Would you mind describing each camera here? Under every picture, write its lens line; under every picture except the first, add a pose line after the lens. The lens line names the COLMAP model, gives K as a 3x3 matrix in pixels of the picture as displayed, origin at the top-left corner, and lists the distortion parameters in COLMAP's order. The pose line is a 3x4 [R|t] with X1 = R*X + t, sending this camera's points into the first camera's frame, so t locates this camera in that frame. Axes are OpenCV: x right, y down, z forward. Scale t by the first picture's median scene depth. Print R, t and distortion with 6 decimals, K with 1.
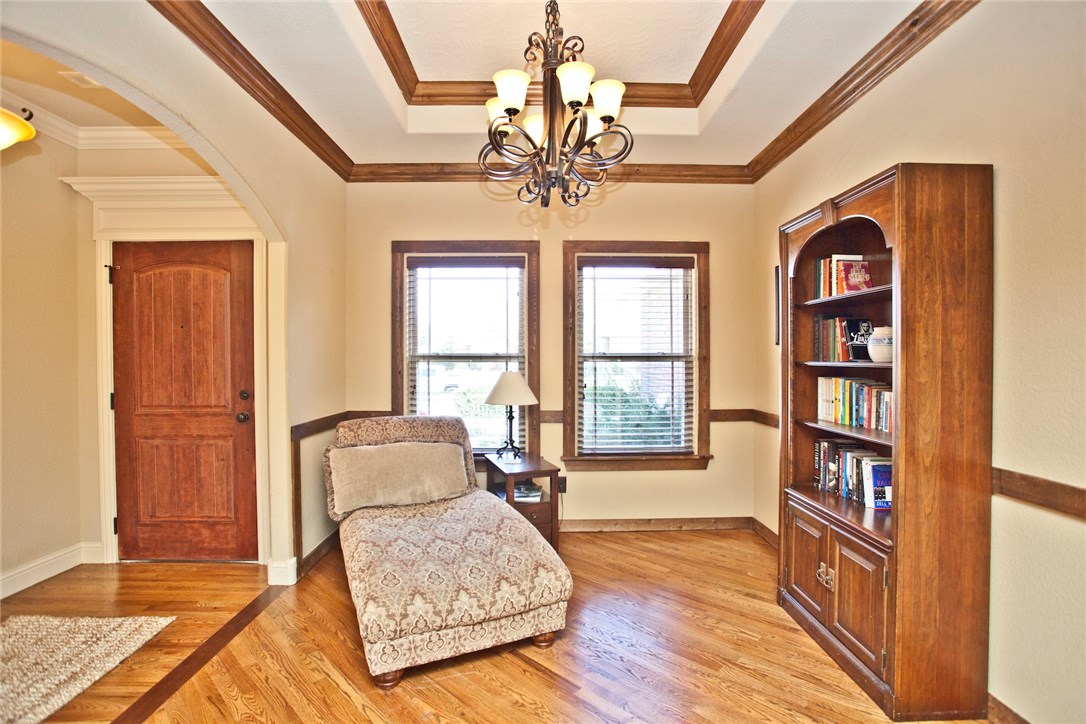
lens RADIAL K [[540.6, 0, 538.4], [0, 540.6, 356.5], [0, 0, 1]] dist [-0.033813, 0.014113]
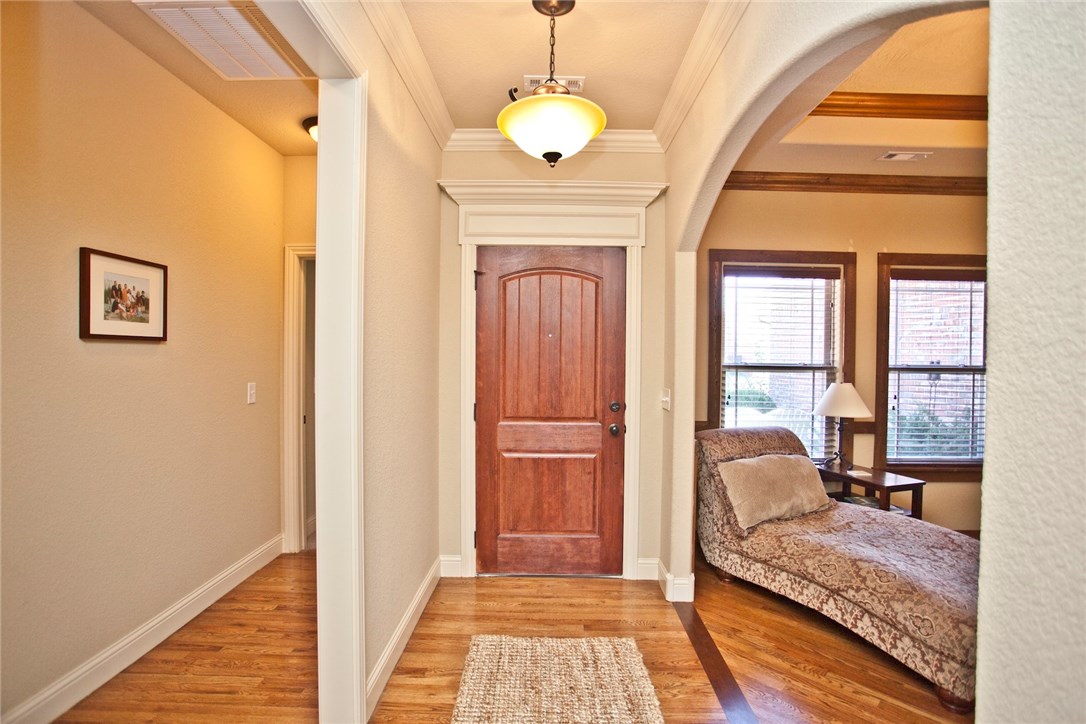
lens RADIAL K [[540.6, 0, 550.1], [0, 540.6, 361.0], [0, 0, 1]] dist [-0.033813, 0.014113]
pose [[0.999922, 0.010406, -0.006916, -0.653604], [-0.010435, 0.999936, -0.004266, -0.004794], [0.006871, 0.004337, 0.999967, 0.016133]]
